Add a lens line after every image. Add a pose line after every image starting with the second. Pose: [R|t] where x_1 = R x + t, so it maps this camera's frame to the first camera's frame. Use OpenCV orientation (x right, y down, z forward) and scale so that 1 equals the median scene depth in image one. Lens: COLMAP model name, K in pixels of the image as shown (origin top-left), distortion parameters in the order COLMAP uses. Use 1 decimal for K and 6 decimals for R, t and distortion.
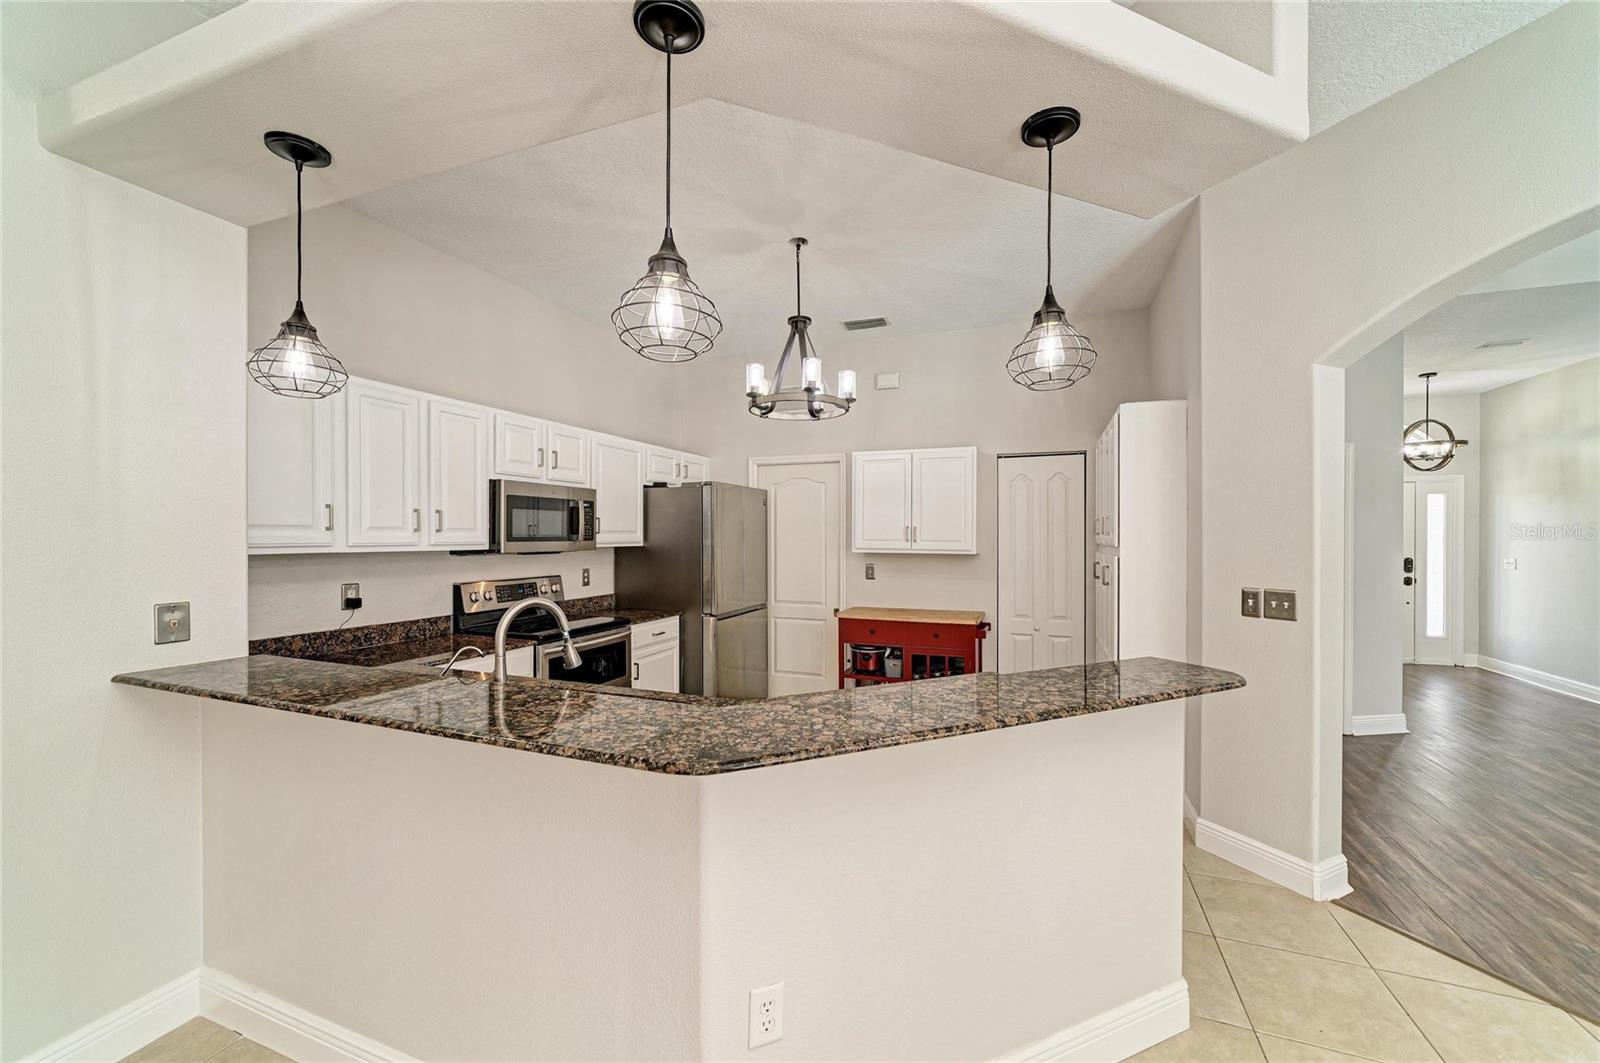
lens RADIAL K [[608.6, 0, 810.7], [0, 608.6, 532.7], [0, 0, 1]] dist [-0.009774, 0.001877]
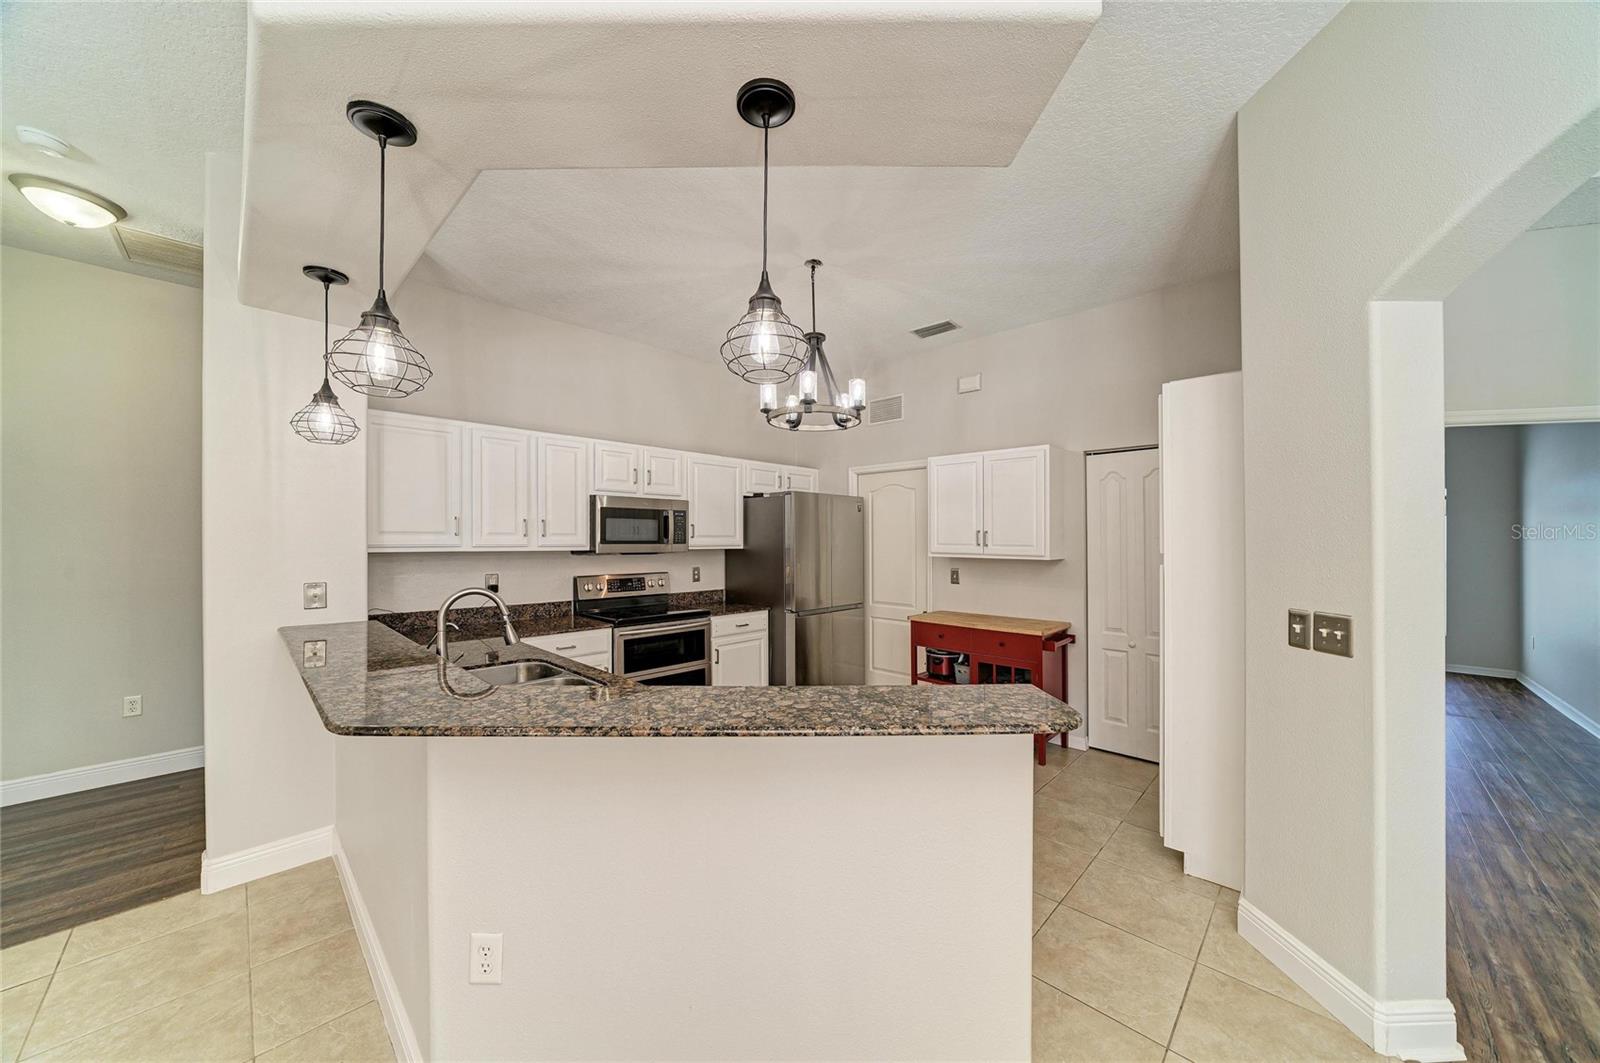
lens RADIAL K [[553.2, 0, 803.7], [0, 553.2, 533.6], [0, 0, 1]] dist [-0.014338, 0.000763]
pose [[0.922323, -0.003125, -0.386407, 0.321344], [0.000231, 0.999972, -0.007537, 0.001476], [0.386420, 0.006862, 0.922298, 0.101160]]
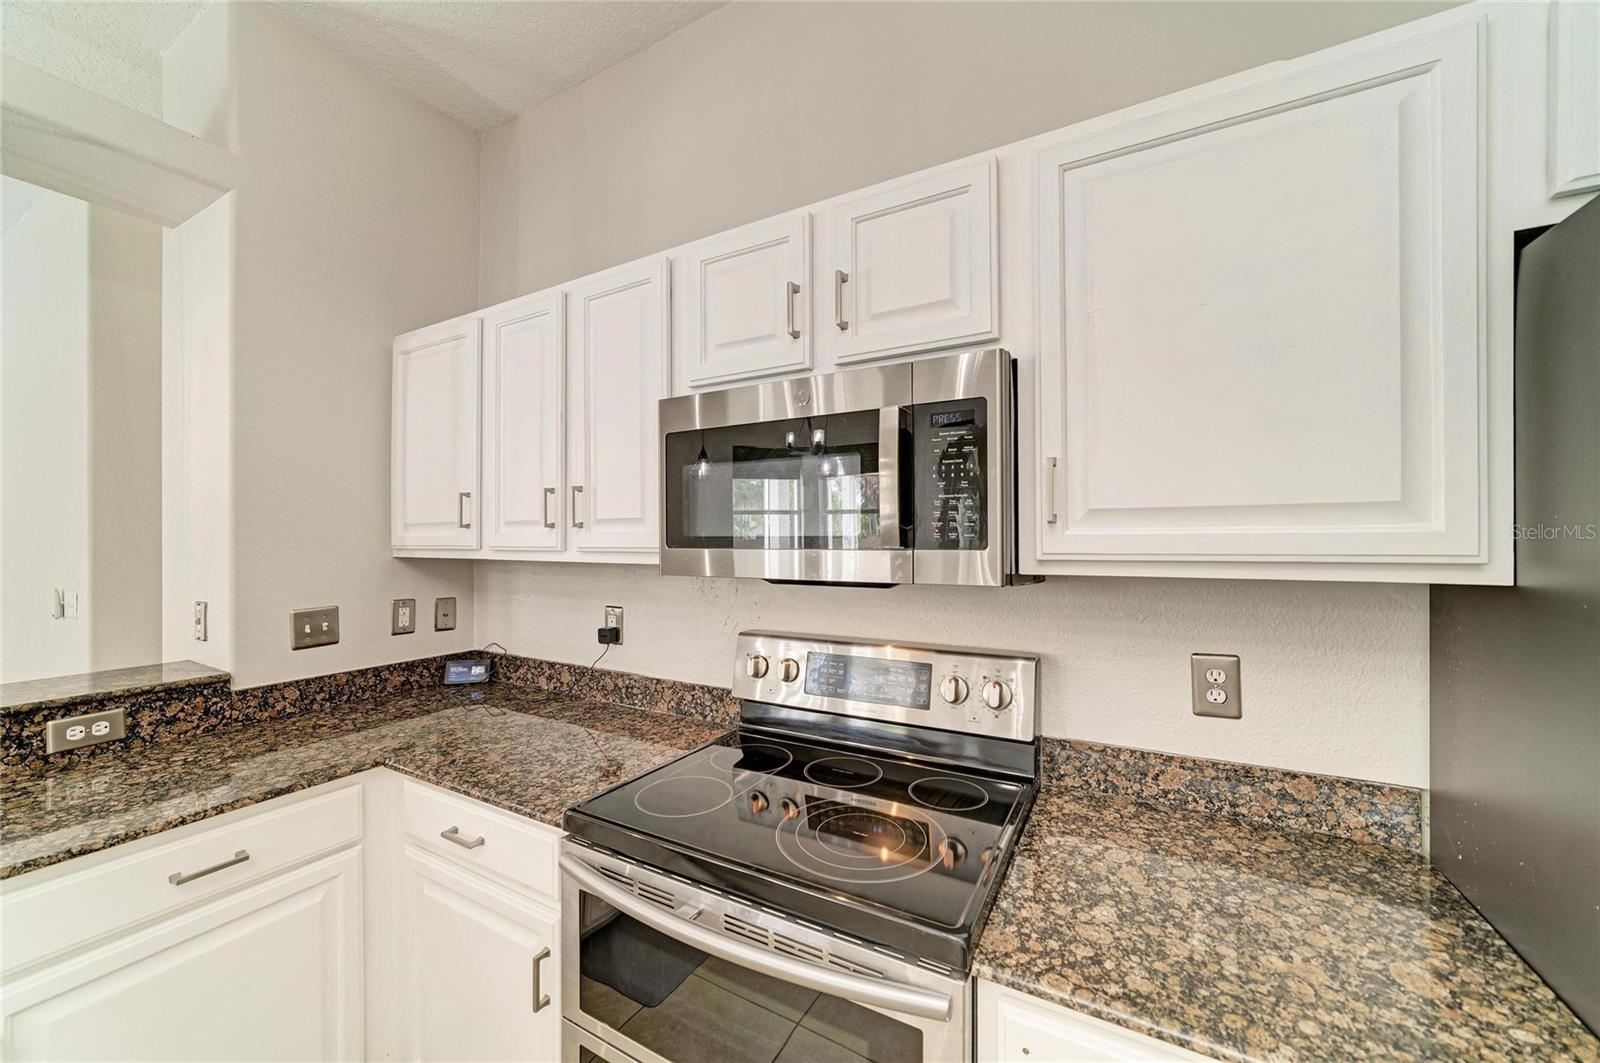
lens RADIAL K [[570.9, 0, 768.1], [0, 570.9, 544.8], [0, 0, 1]] dist [-0.007677, 0.001340]
pose [[-0.135208, -0.000754, -0.990817, -0.116232], [0.003106, 0.999994, -0.001185, 0.011730], [0.990812, -0.003237, -0.135205, 1.094447]]
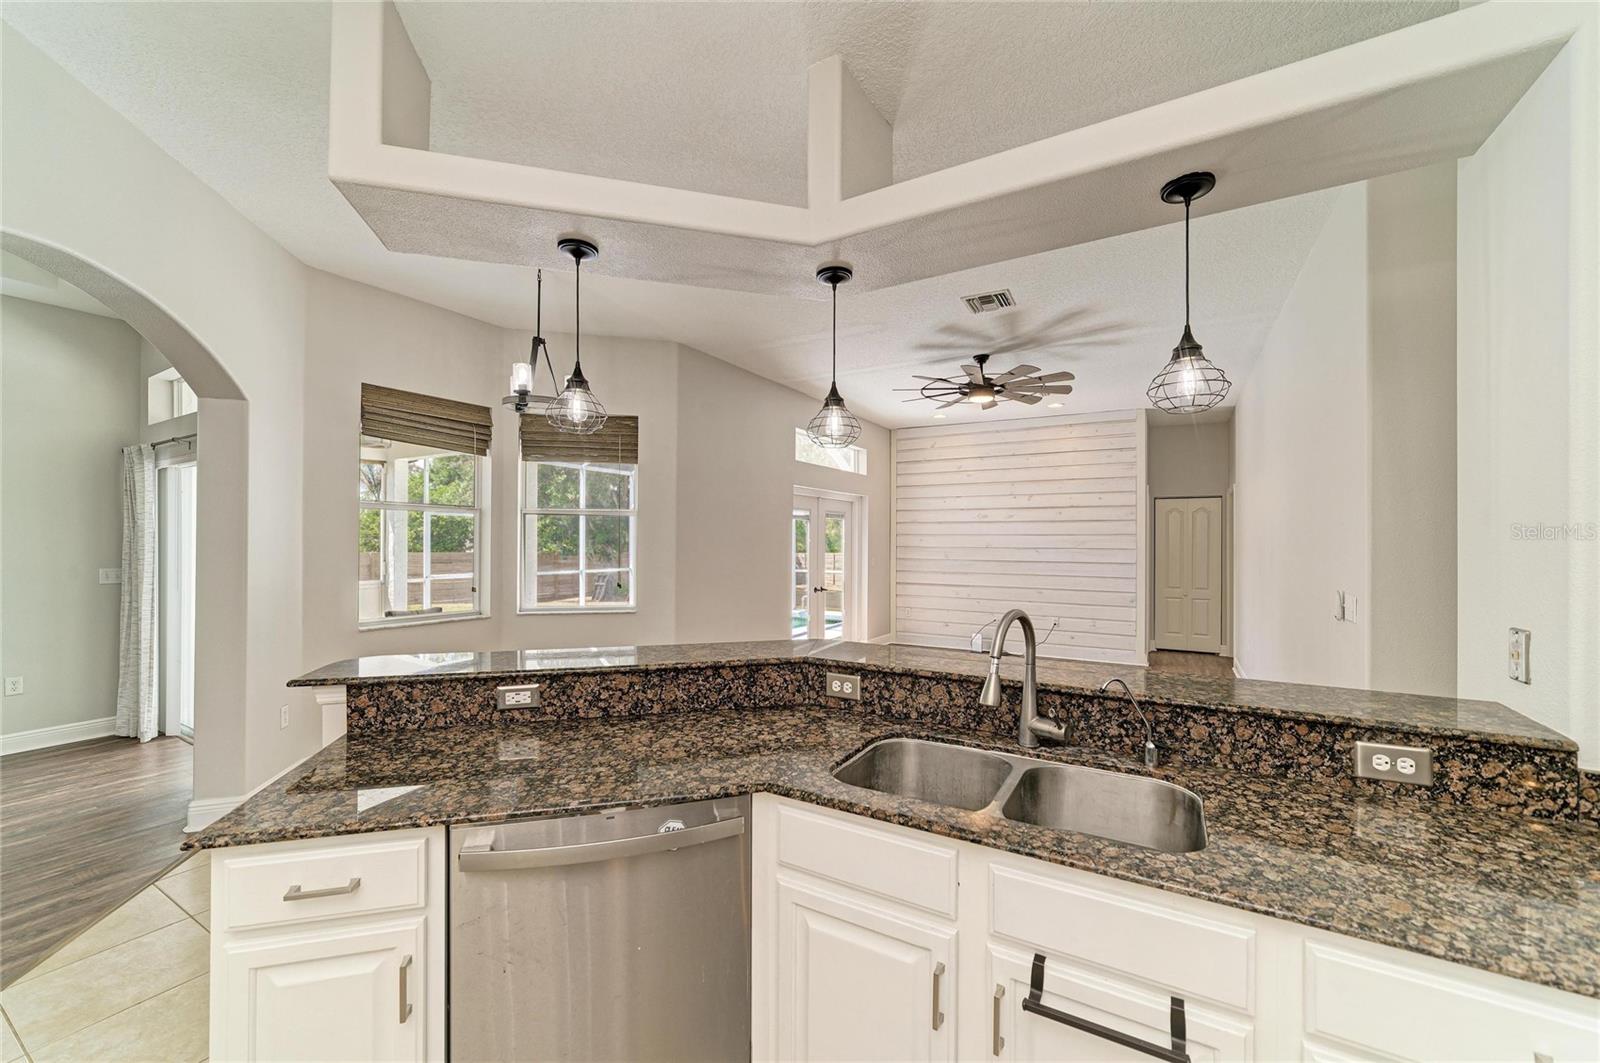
lens RADIAL K [[634.2, 0, 807.9], [0, 634.2, 541.9], [0, 0, 1]] dist [-0.016142, 0.005814]
pose [[-0.988568, -0.006019, 0.150658, -0.148010], [-0.007069, 0.999954, -0.006440, 0.008385], [-0.150612, -0.007432, -0.988565, 1.000209]]
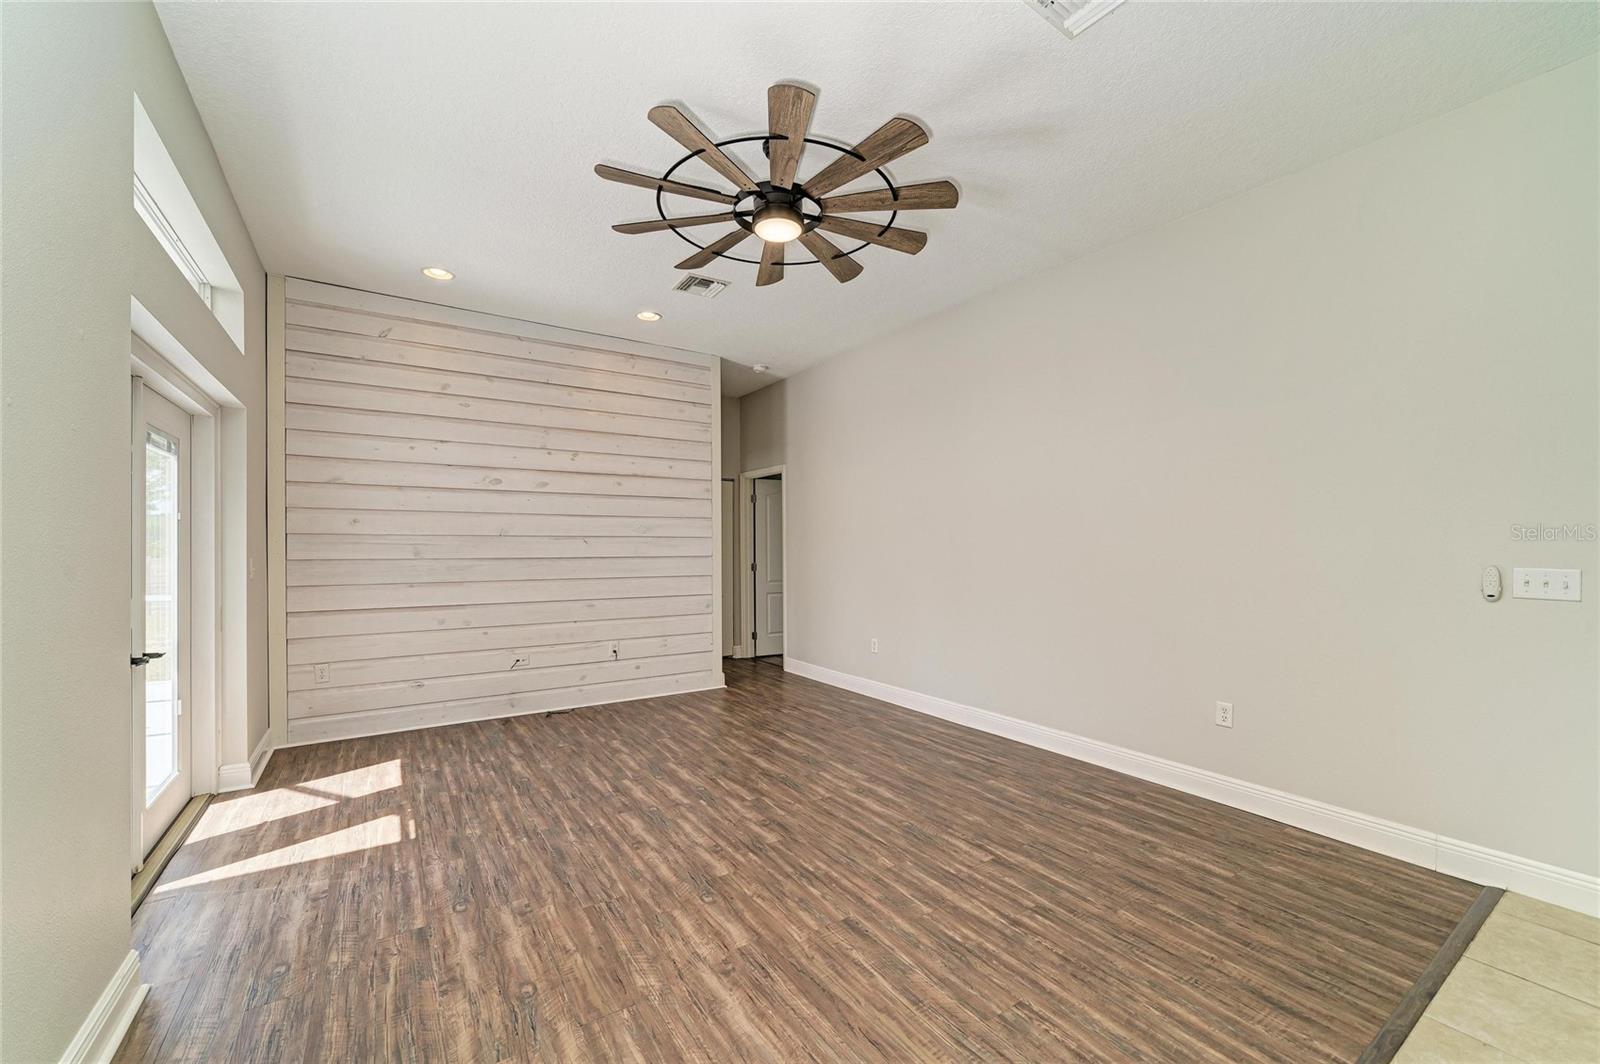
lens RADIAL K [[634.2, 0, 804.2], [0, 634.2, 547.1], [0, 0, 1]] dist [-0.016142, 0.005814]
pose [[-0.570829, 0.003429, -0.821062, 0.297460], [0.005586, 0.999984, 0.000293, 0.037422], [0.821050, -0.004420, -0.570839, -0.158976]]
